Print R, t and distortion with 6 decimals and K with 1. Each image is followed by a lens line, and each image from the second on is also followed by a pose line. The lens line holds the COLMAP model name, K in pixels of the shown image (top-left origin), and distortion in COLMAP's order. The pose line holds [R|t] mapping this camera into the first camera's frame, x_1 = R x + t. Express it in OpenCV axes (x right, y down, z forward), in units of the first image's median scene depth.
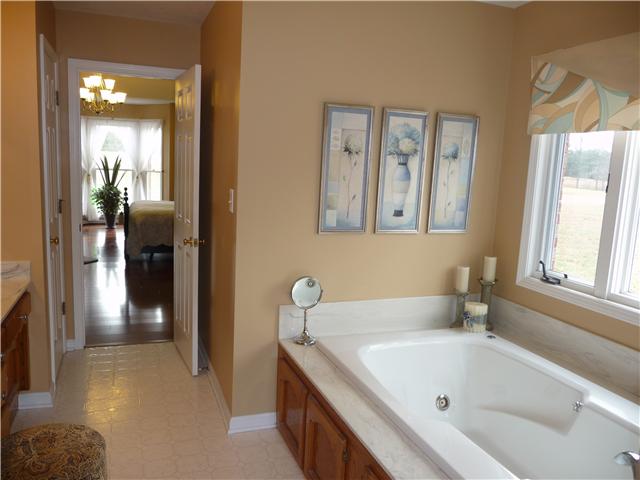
lens RADIAL K [[533.6, 0, 320.1], [0, 533.6, 240.5], [0, 0, 1]] dist [-0.032013, 0.004174]
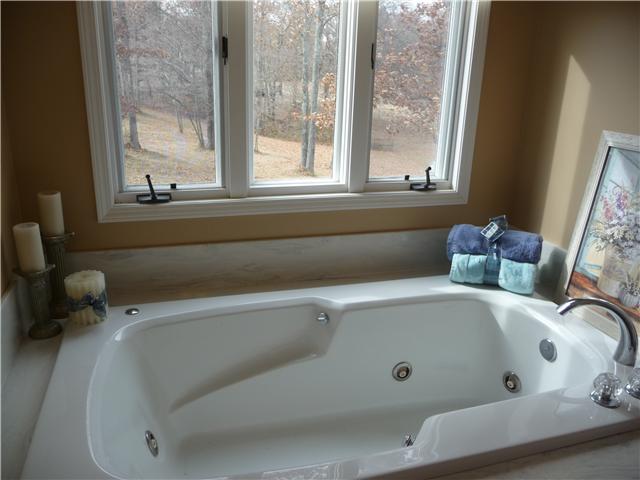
lens RADIAL K [[533.6, 0, 319.6], [0, 533.6, 240.8], [0, 0, 1]] dist [-0.032013, 0.004174]
pose [[0.059573, -0.354998, 0.932967, -0.236431], [0.133305, 0.929085, 0.345009, -0.089920], [-0.989283, 0.103816, 0.102671, 0.744781]]
